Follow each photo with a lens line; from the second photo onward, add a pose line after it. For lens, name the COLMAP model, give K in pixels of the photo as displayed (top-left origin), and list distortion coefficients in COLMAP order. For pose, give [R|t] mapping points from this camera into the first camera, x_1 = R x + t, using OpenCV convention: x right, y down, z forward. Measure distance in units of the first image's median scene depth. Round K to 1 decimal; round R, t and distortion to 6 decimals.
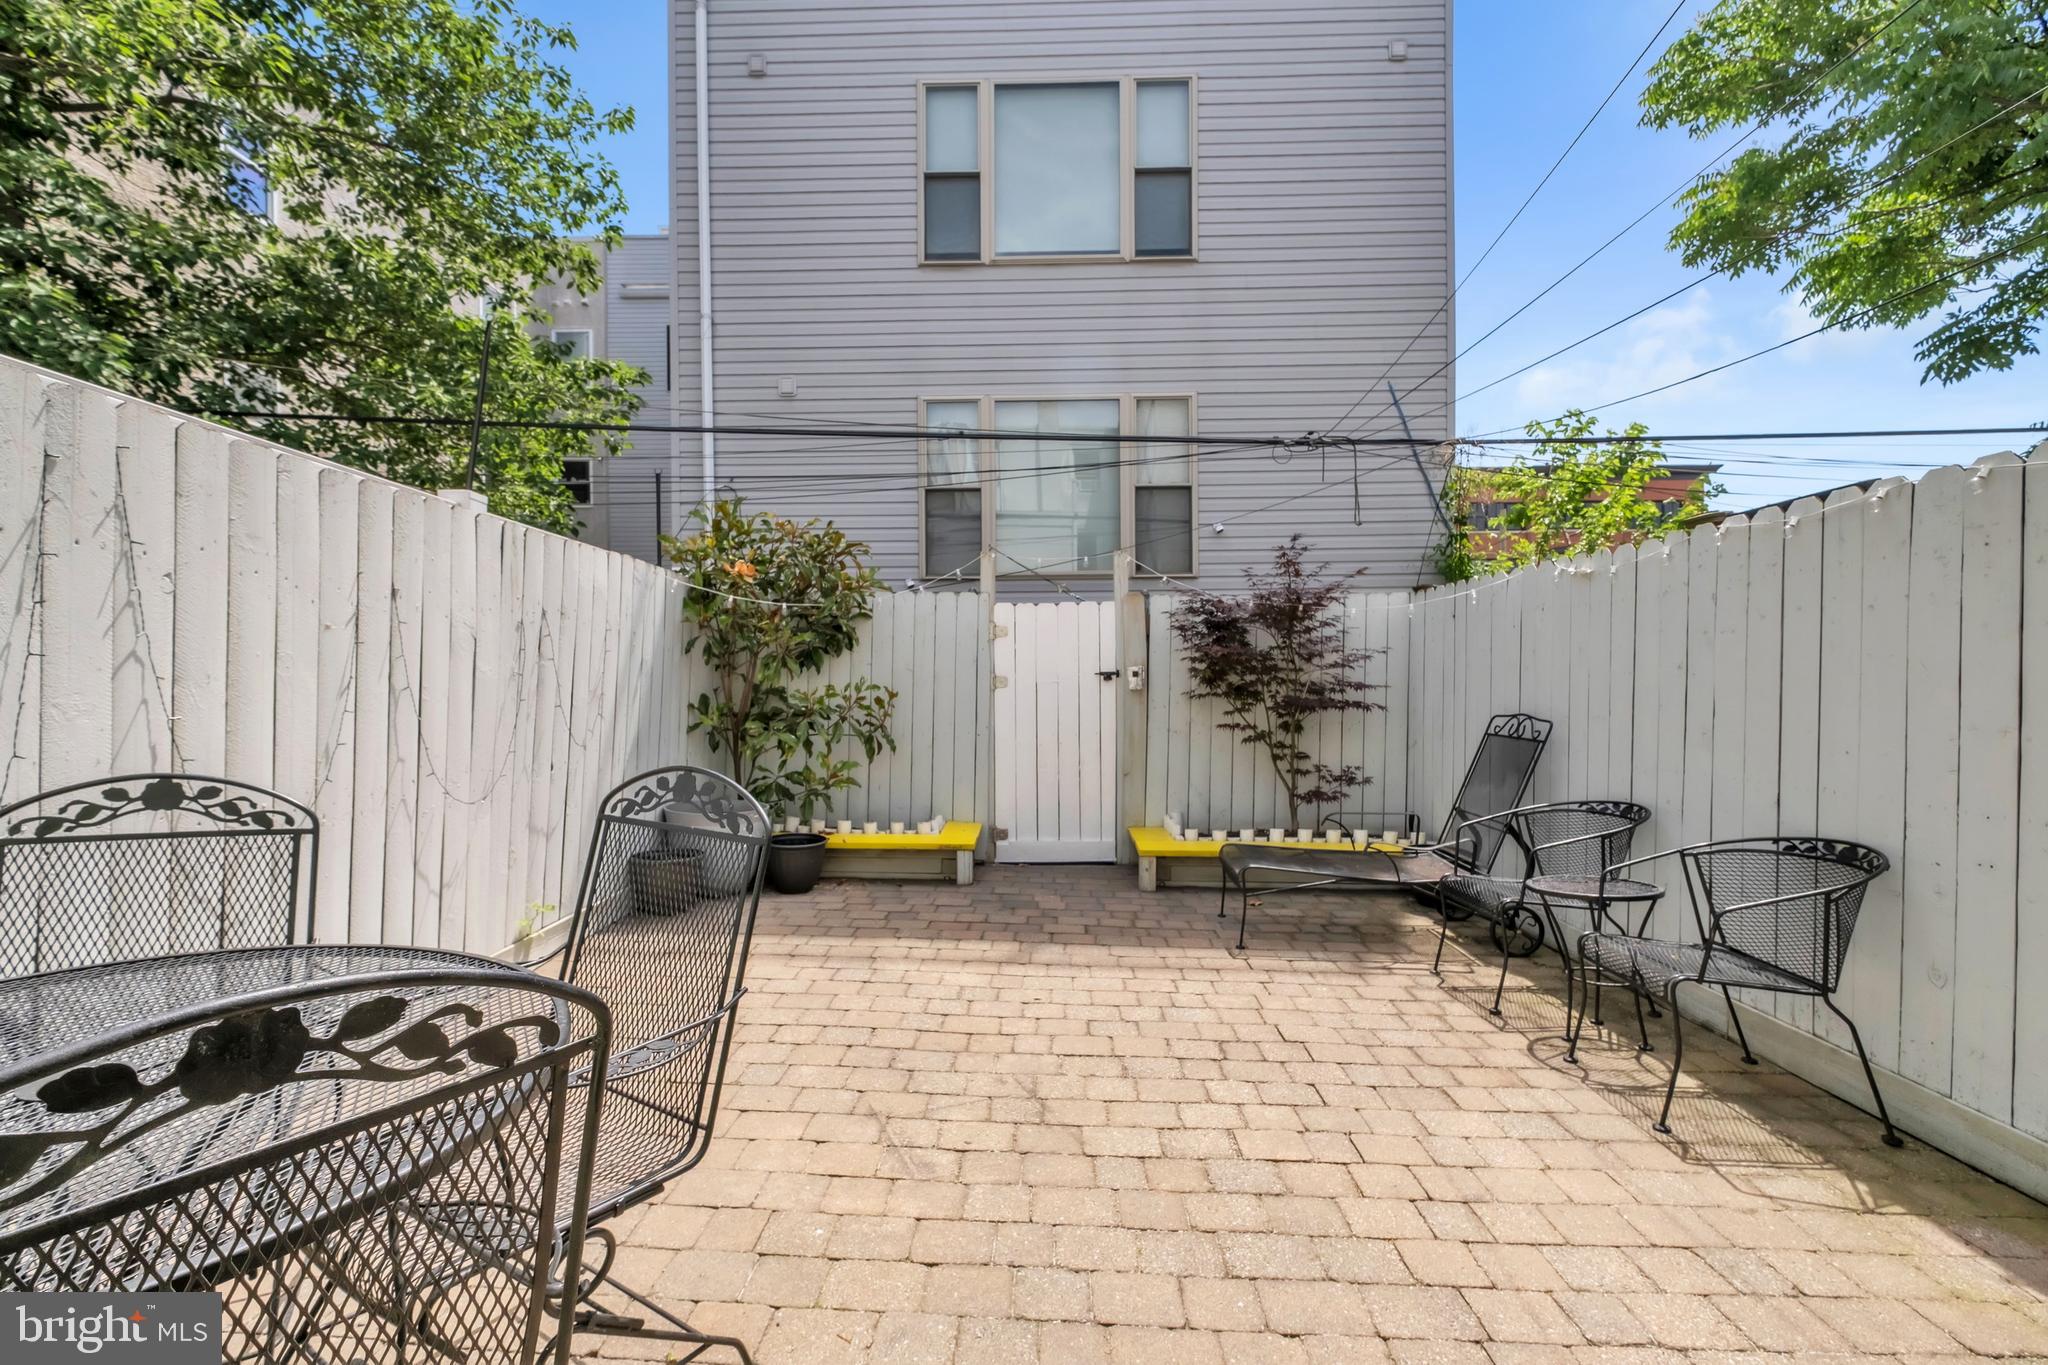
lens RADIAL K [[917.7, 0, 1020.1], [0, 917.7, 684.9], [0, 0, 1]] dist [-0.000257, 0.000066]
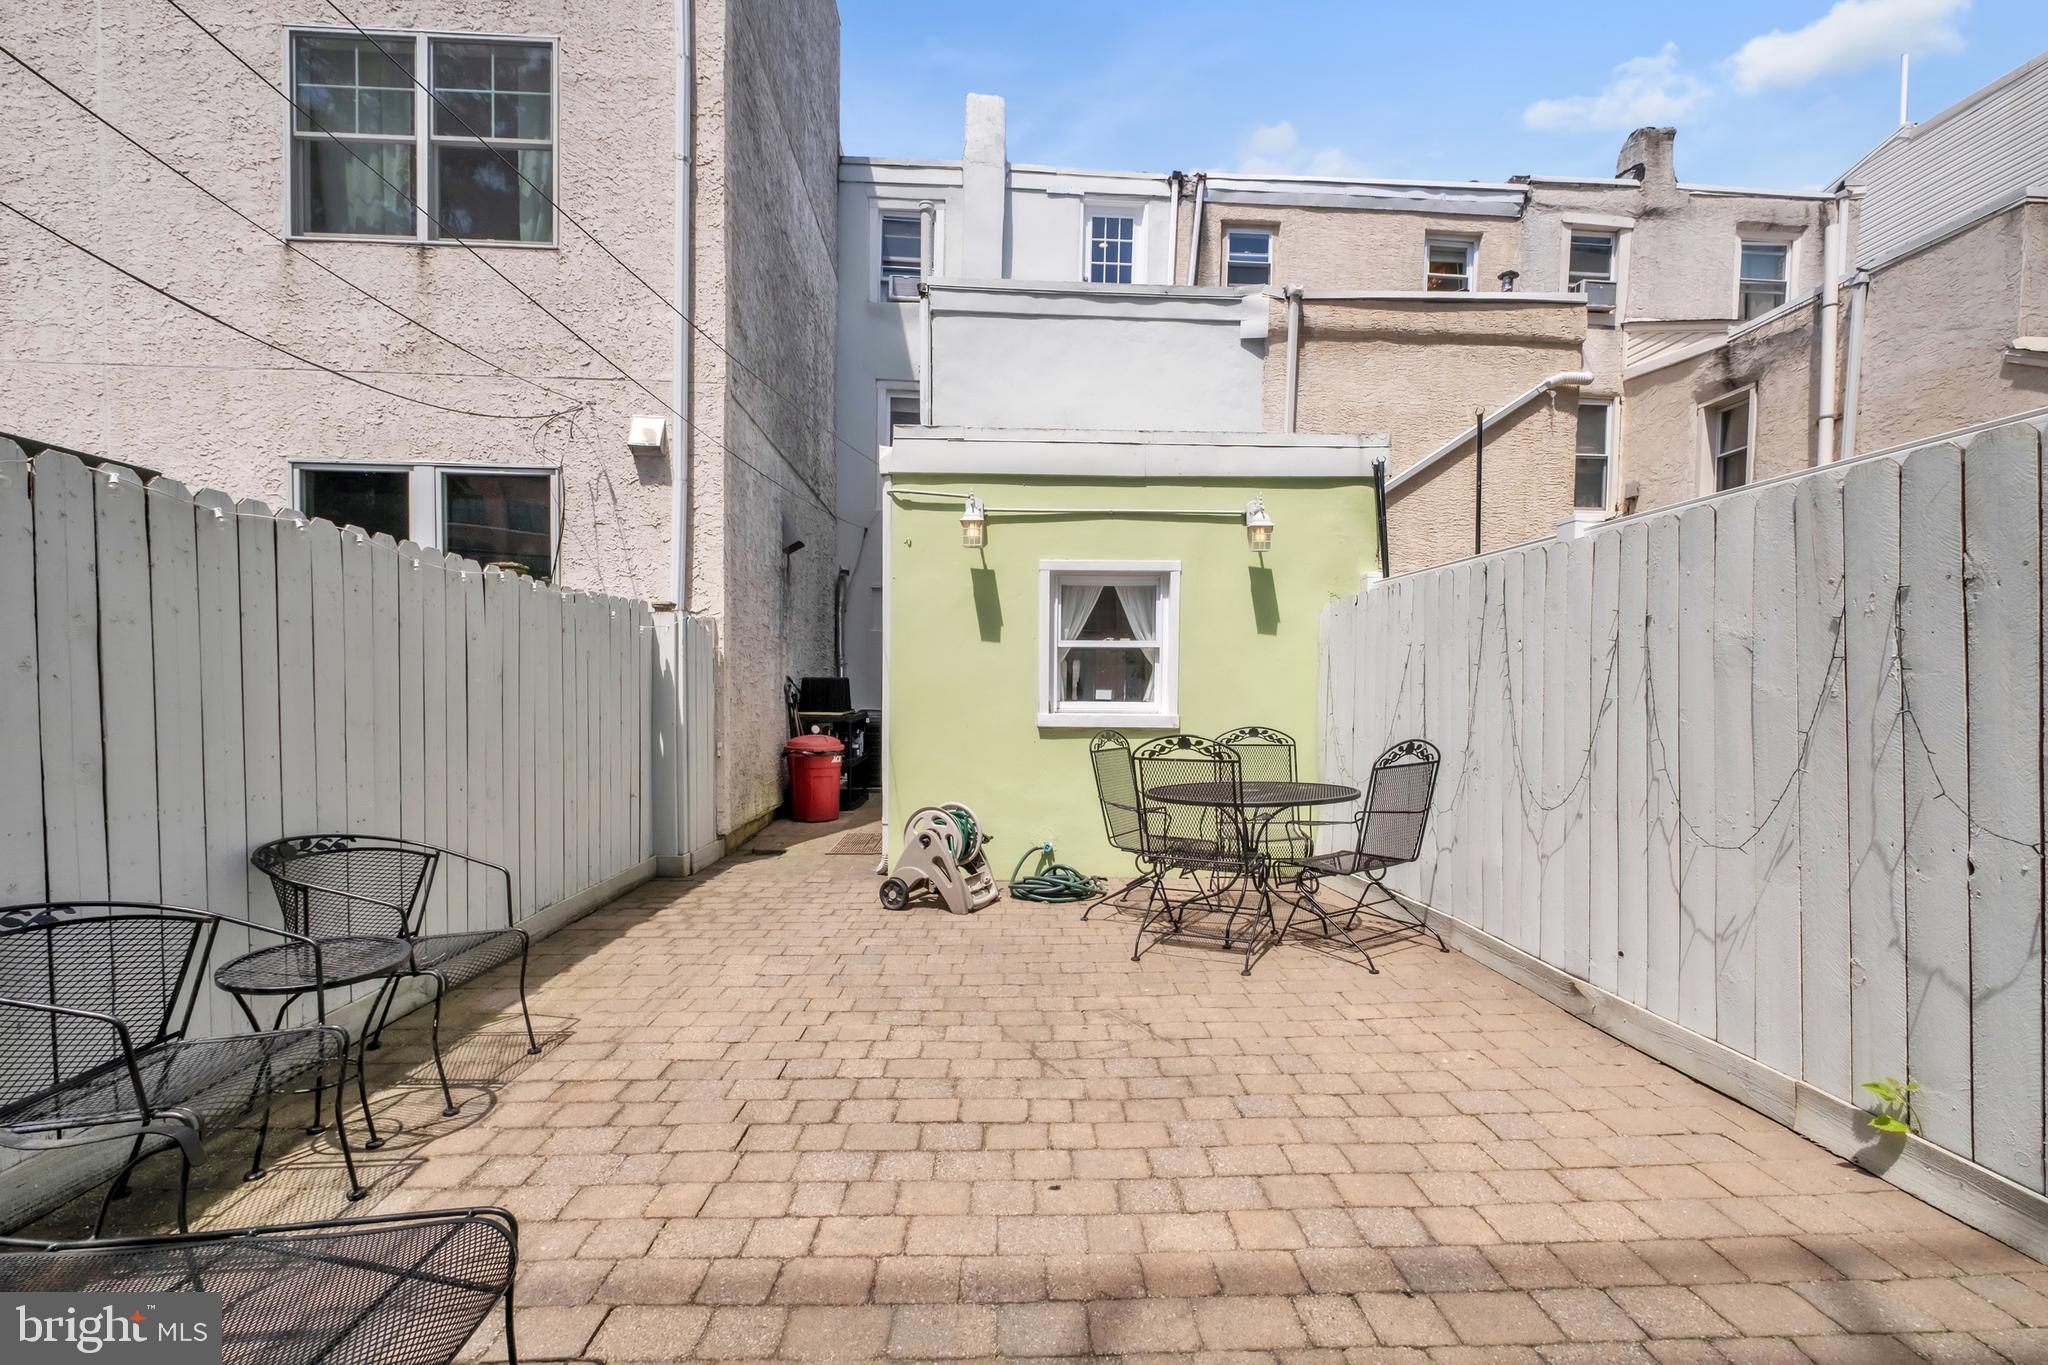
lens RADIAL K [[917.7, 0, 1020.1], [0, 917.7, 684.9], [0, 0, 1]] dist [-0.000257, 0.000066]
pose [[-0.998840, -0.011126, -0.046856, 0.092844], [-0.011032, 0.999937, -0.002257, -0.013766], [0.046878, -0.001738, -0.998899, 1.966719]]
